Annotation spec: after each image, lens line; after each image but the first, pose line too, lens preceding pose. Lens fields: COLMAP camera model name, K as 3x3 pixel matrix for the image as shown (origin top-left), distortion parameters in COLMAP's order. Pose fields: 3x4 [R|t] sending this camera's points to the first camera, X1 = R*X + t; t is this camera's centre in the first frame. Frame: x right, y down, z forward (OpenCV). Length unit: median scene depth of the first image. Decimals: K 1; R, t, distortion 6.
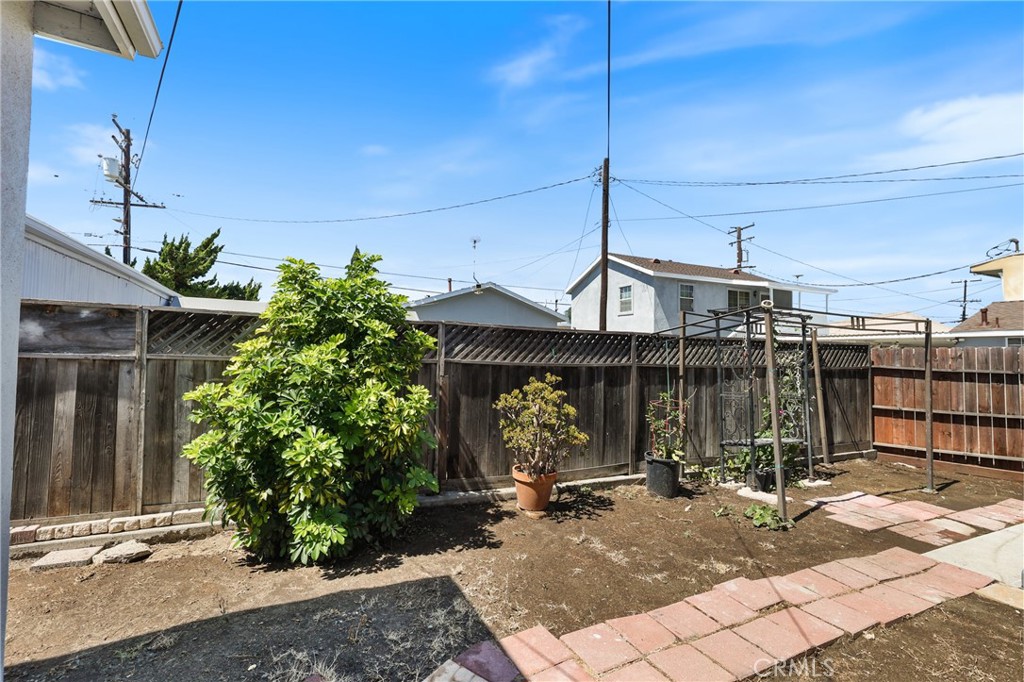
lens RADIAL K [[471.7, 0, 509.7], [0, 471.7, 339.8], [0, 0, 1]] dist [0.005051, -0.000634]
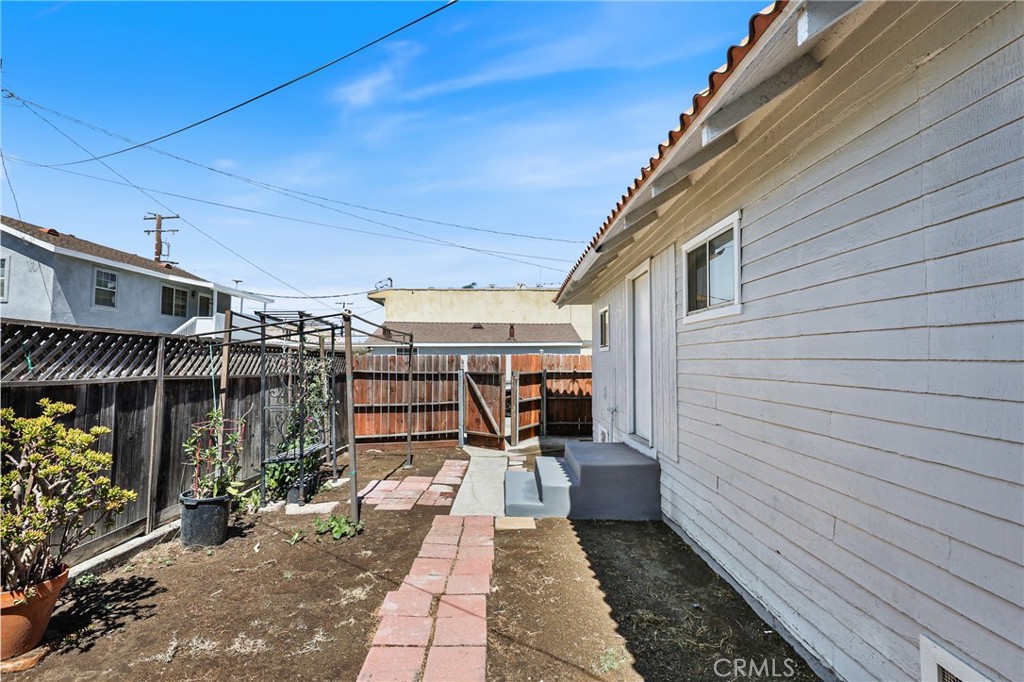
lens RADIAL K [[471.7, 0, 516.6], [0, 471.7, 341.1], [0, 0, 1]] dist [0.005051, -0.000634]
pose [[0.419592, 0.031133, 0.907179, -0.164750], [-0.023374, 0.999451, -0.023489, 0.000455], [-0.907412, -0.011348, 0.420090, 0.196109]]
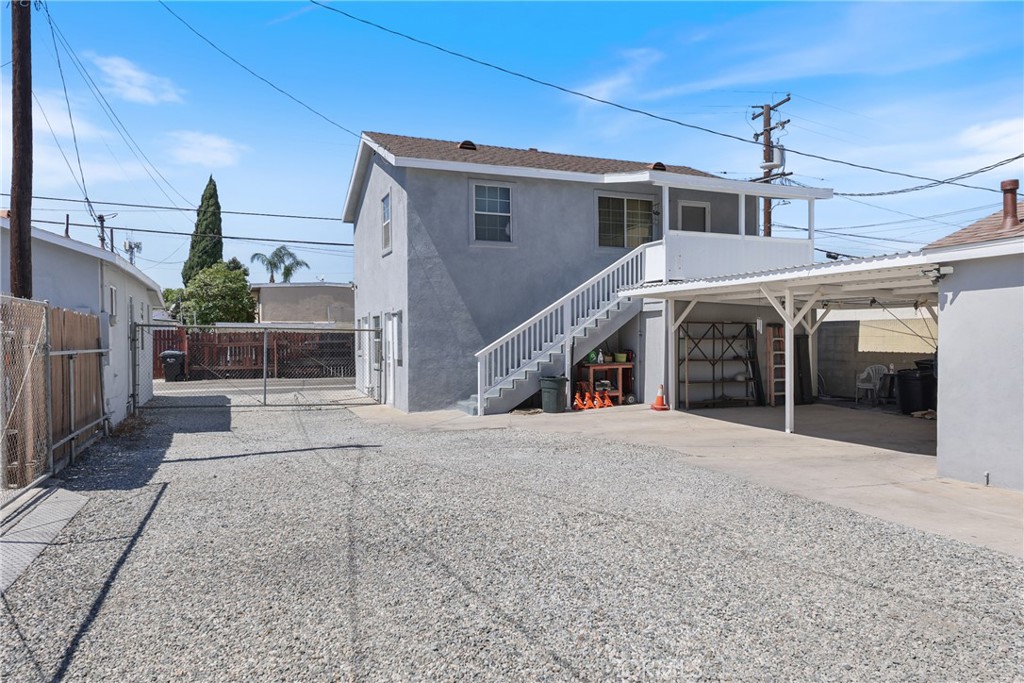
lens RADIAL K [[671.5, 0, 520.1], [0, 671.5, 363.8], [0, 0, 1]] dist [0.002584, -0.008608]
pose [[0.998136, -0.022396, -0.056776, 1.547598], [0.026067, 0.997560, 0.064767, 0.073316], [0.055187, -0.066126, 0.996284, 1.088292]]
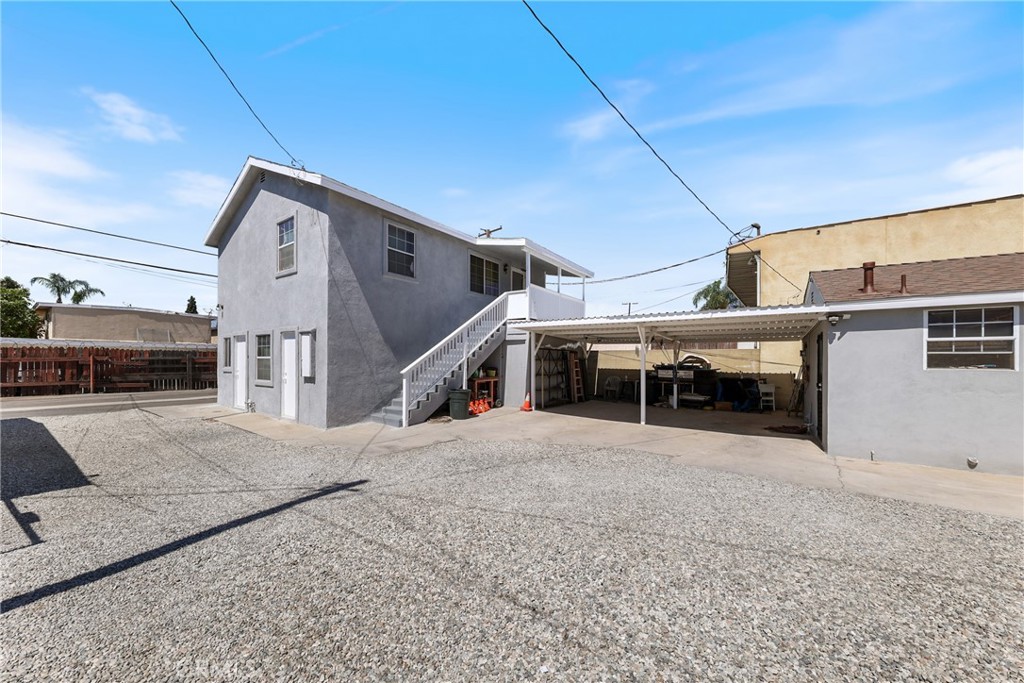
lens RADIAL K [[361.1, 0, 507.7], [0, 361.1, 364.0], [0, 0, 1]] dist [0.000543, 0.000146]
pose [[0.876070, -0.017140, 0.481879, 0.972933], [-0.005856, 0.998916, 0.046176, 0.090023], [-0.482149, -0.043275, 0.875020, 1.952536]]
